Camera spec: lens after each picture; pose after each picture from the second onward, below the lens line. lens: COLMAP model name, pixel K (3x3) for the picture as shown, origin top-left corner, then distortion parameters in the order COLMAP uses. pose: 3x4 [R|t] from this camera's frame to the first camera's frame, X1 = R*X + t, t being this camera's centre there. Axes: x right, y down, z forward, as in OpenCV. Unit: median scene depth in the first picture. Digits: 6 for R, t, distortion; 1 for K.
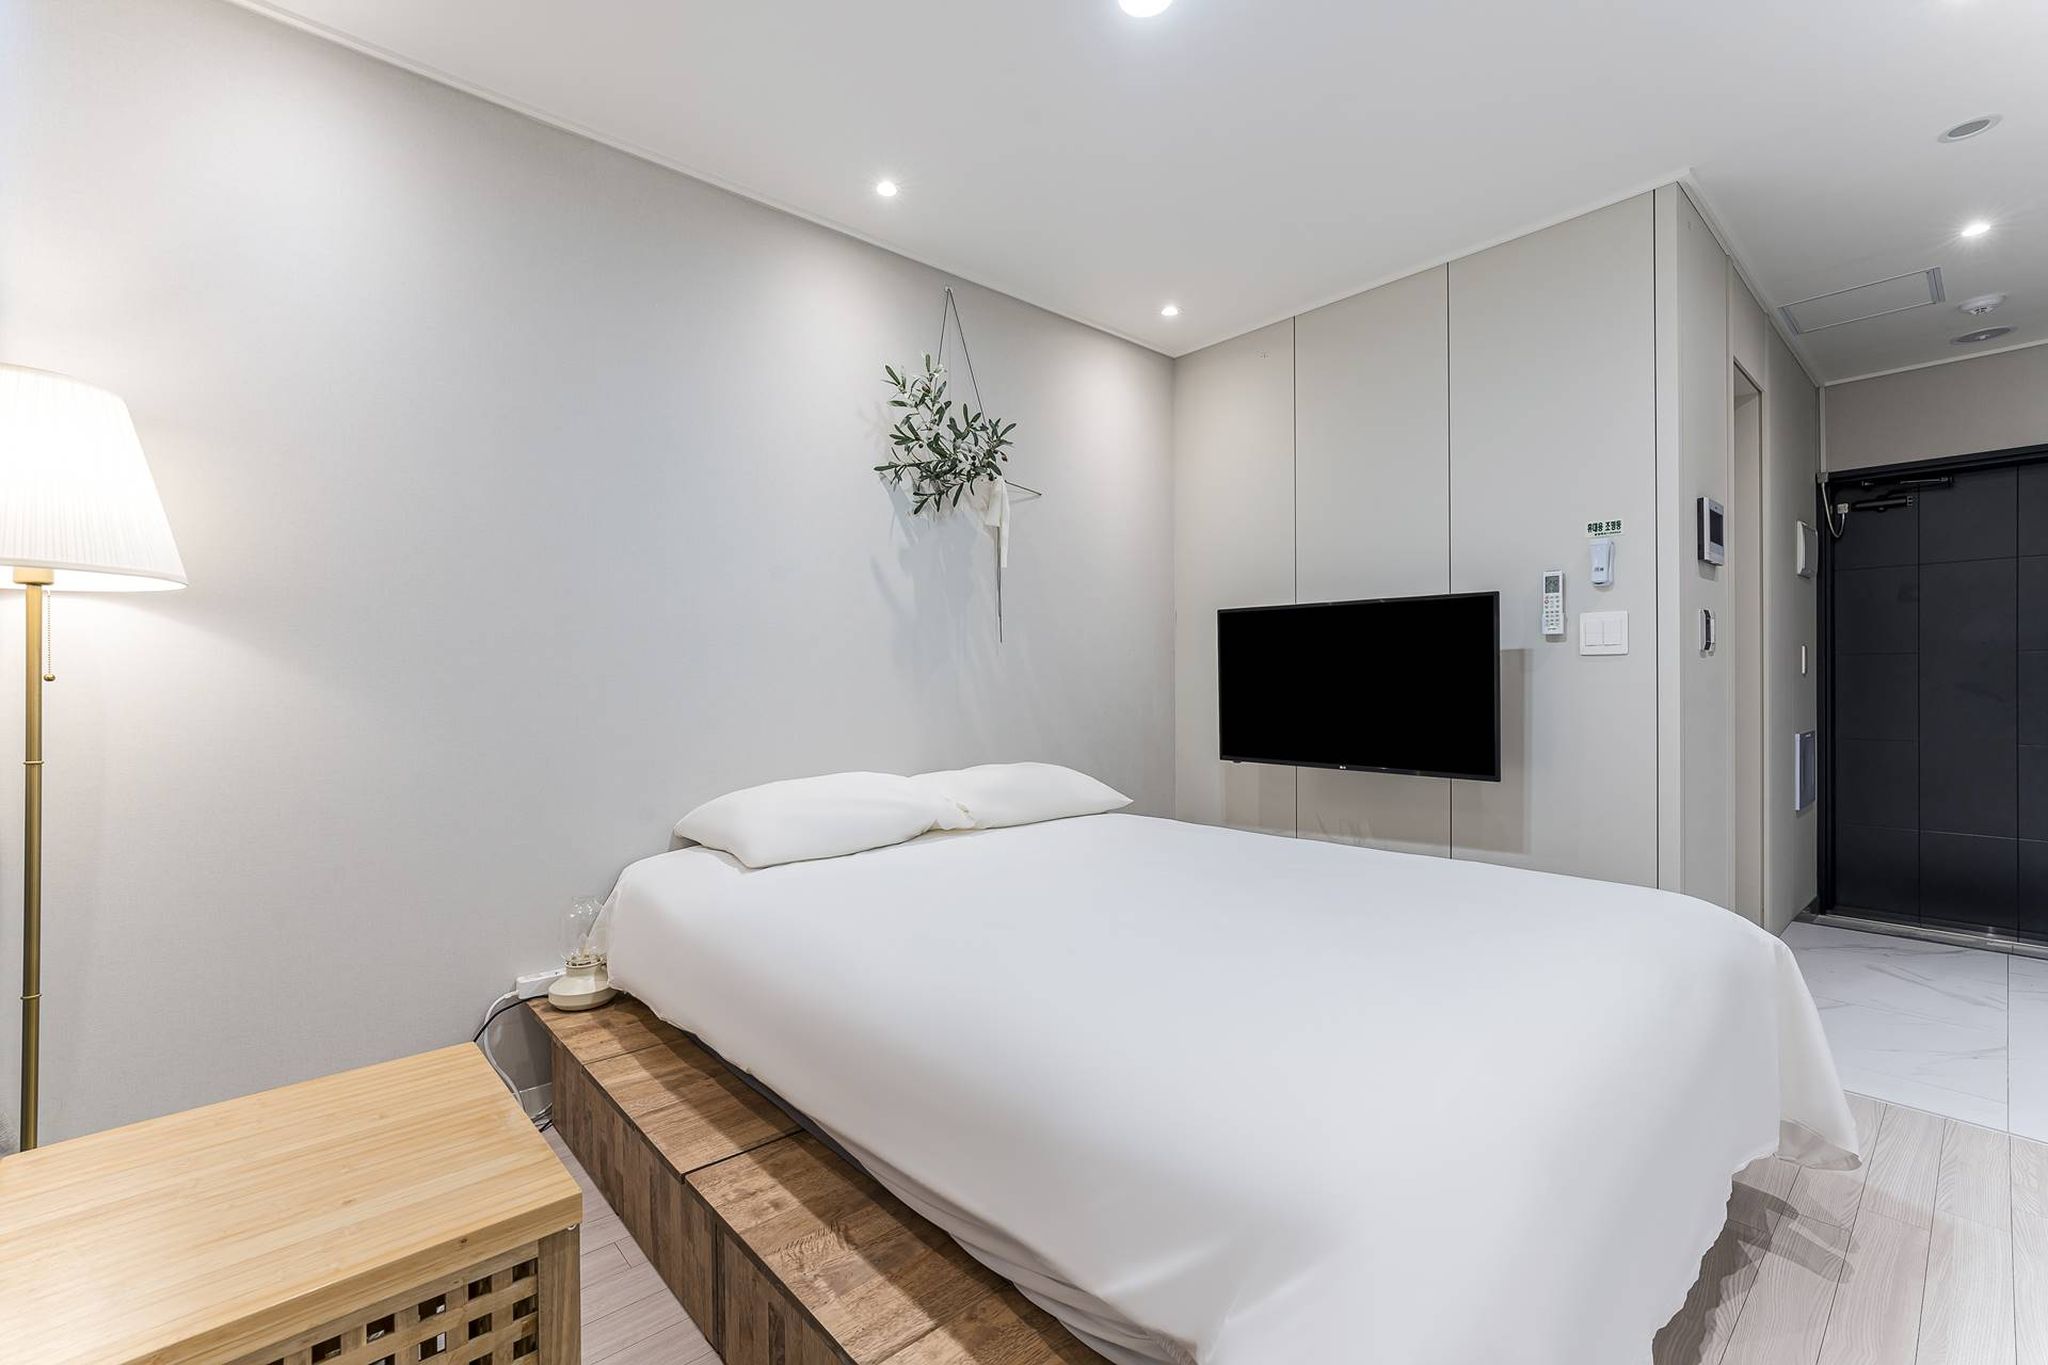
lens RADIAL K [[875.6, 0, 1014.3], [0, 875.6, 674.2], [0, 0, 1]] dist [0.011805, 0.000356]
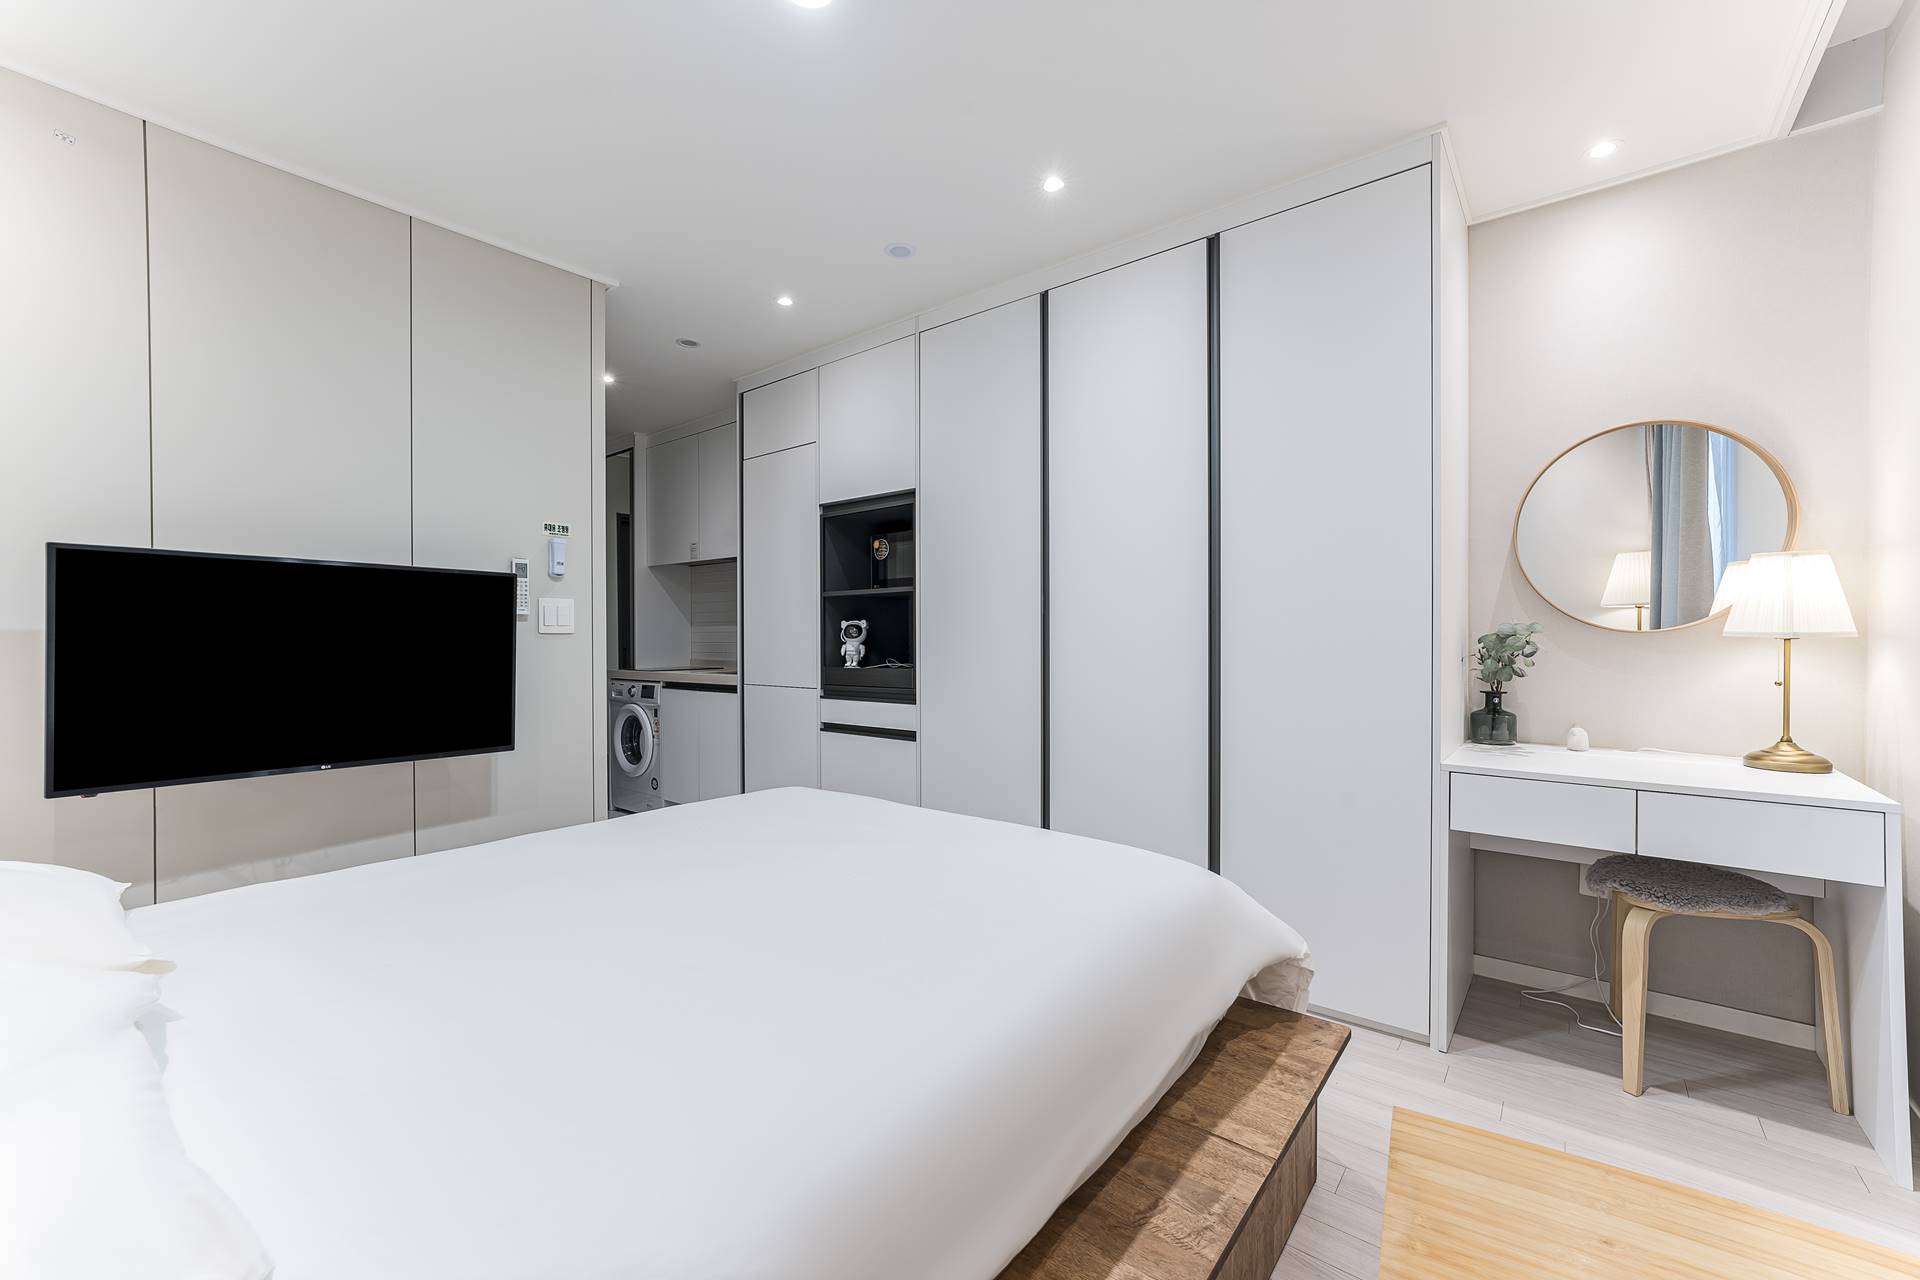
lens RADIAL K [[778.5, 0, 956.0], [0, 778.5, 639.8], [0, 0, 1]] dist [0.008040, 0.002513]
pose [[-0.161492, 0.004514, 0.986864, -0.492613], [-0.003733, 0.999980, -0.005185, -0.009990], [-0.986867, -0.004521, -0.161472, 0.638420]]
